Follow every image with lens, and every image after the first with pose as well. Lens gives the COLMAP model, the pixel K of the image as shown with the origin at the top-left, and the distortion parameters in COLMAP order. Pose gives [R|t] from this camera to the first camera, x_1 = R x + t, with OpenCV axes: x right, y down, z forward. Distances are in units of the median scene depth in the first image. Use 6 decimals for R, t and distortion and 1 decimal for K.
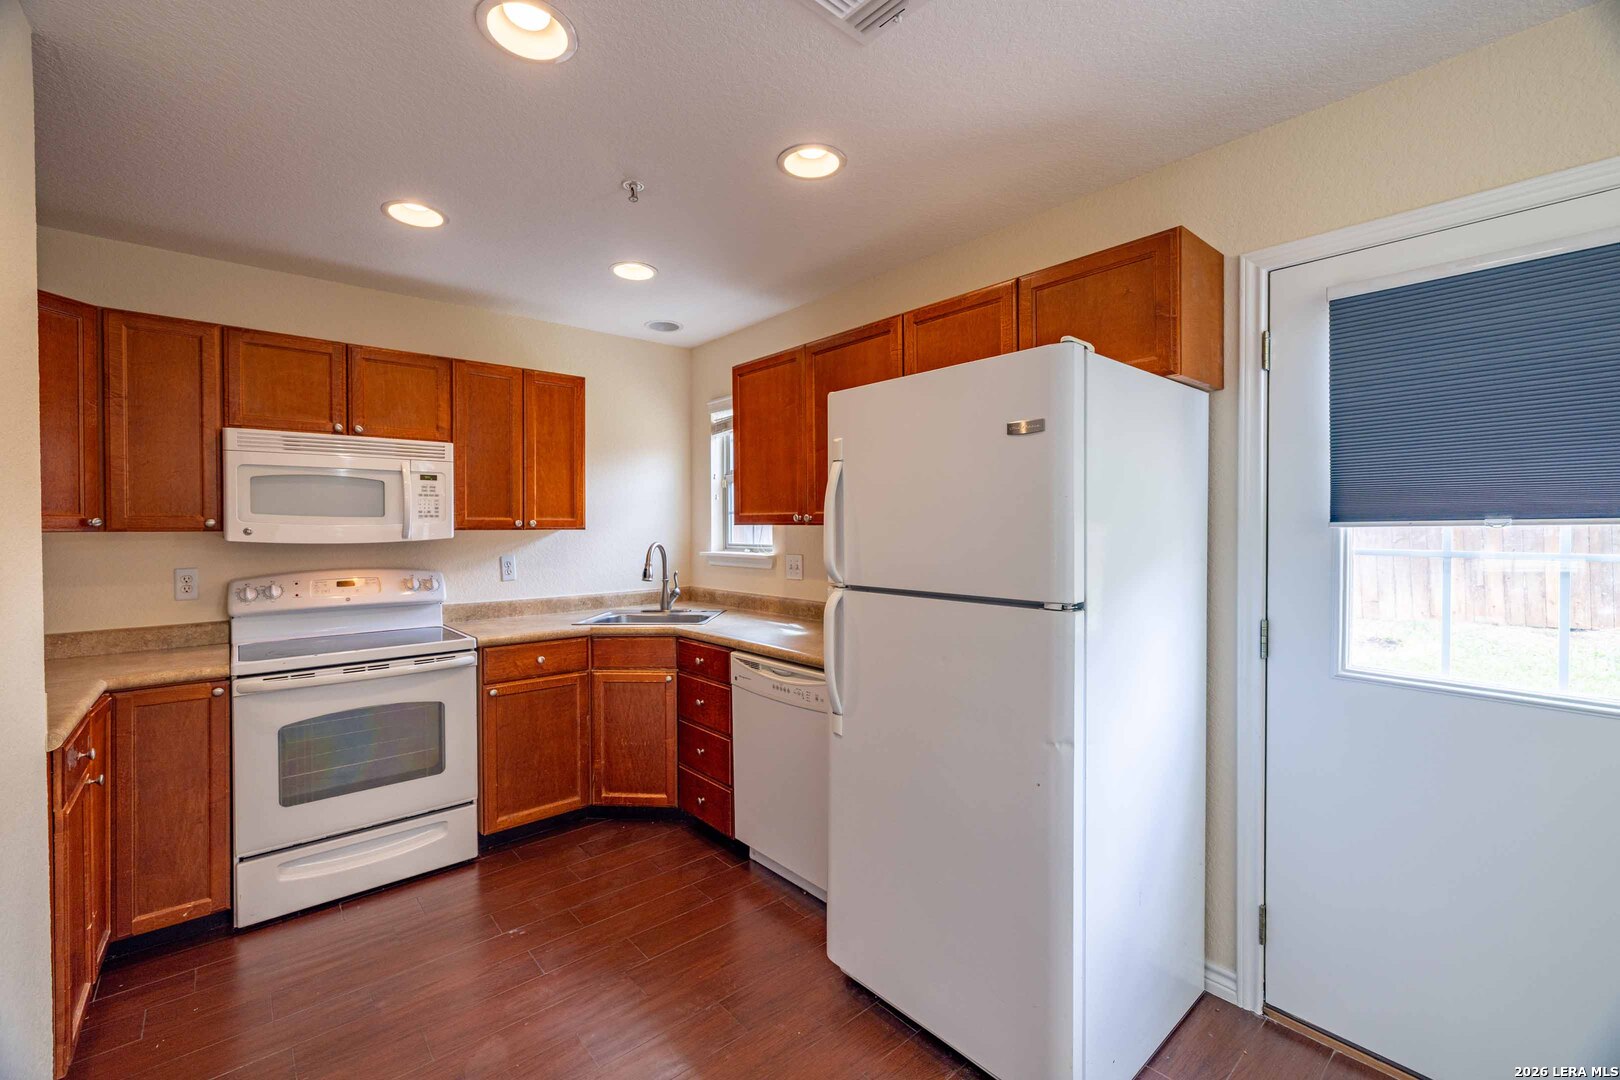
lens RADIAL K [[683.7, 0, 794.0], [0, 683.7, 529.0], [0, 0, 1]] dist [0.000368, 0.000396]
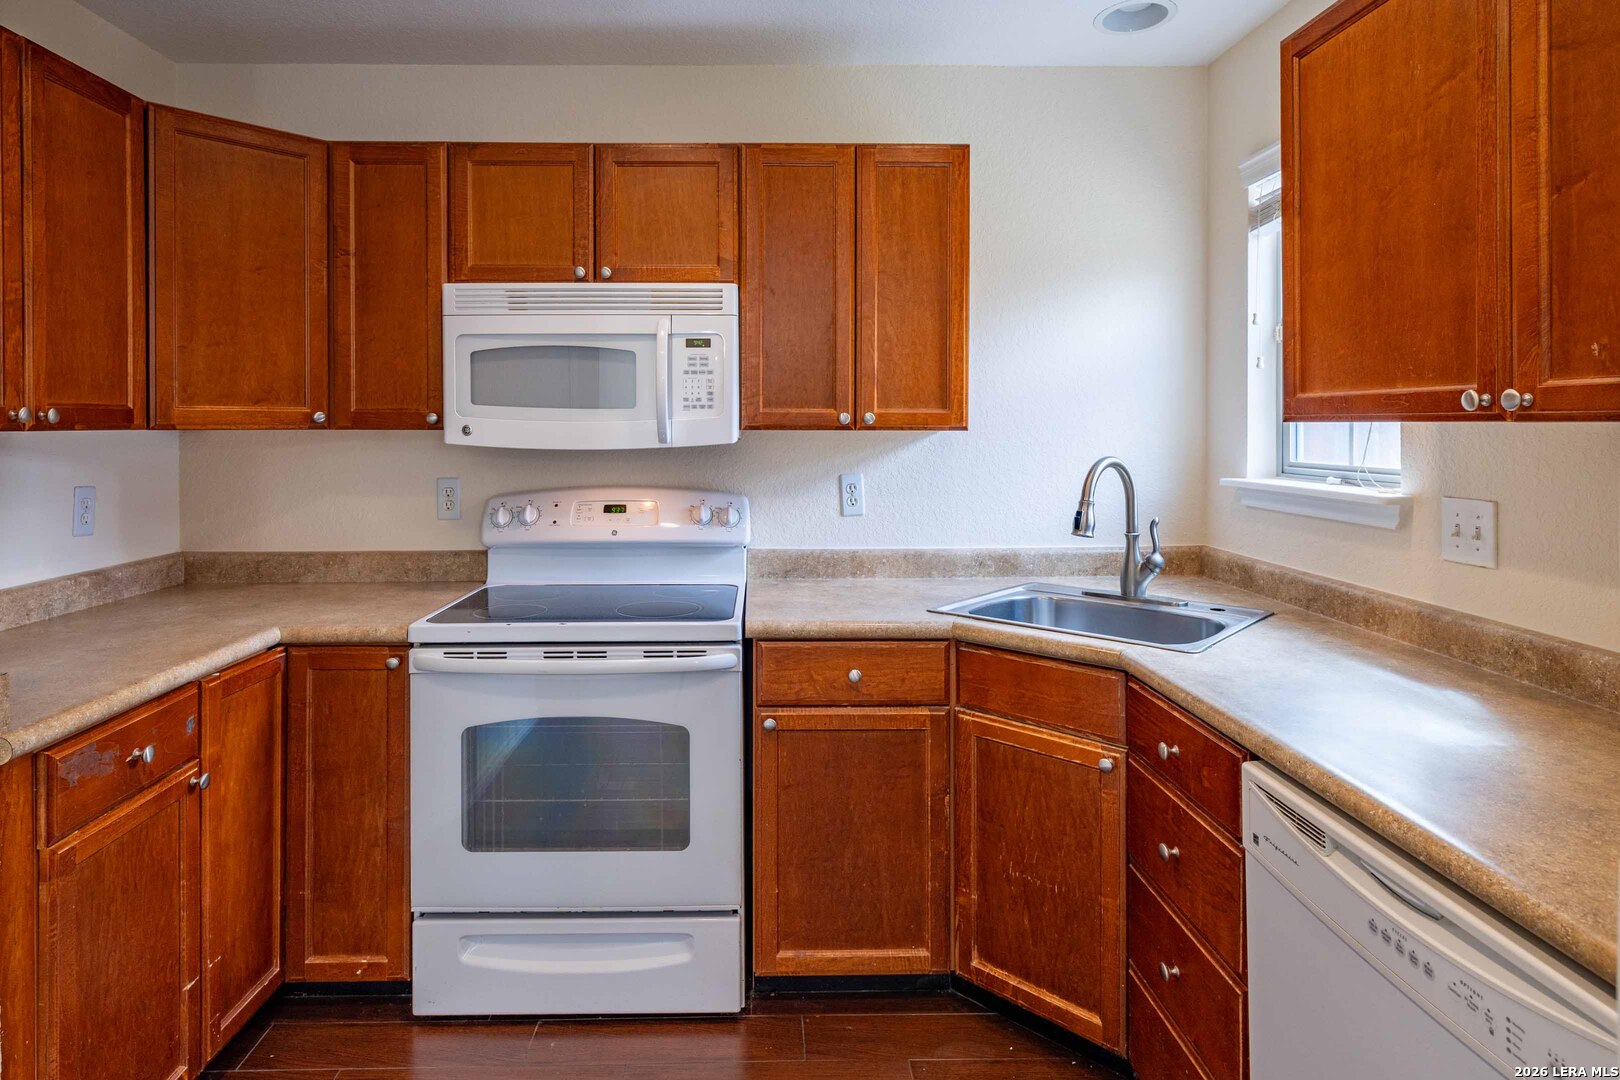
lens RADIAL K [[839.8, 0, 807.2], [0, 839.8, 429.7], [0, 0, 1]] dist [-0.000174, 0.000508]
pose [[0.778701, 0.006053, -0.627366, 0.008382], [-0.004929, 0.999982, 0.003531, -0.001344], [0.627376, 0.000343, 0.778716, 0.466405]]
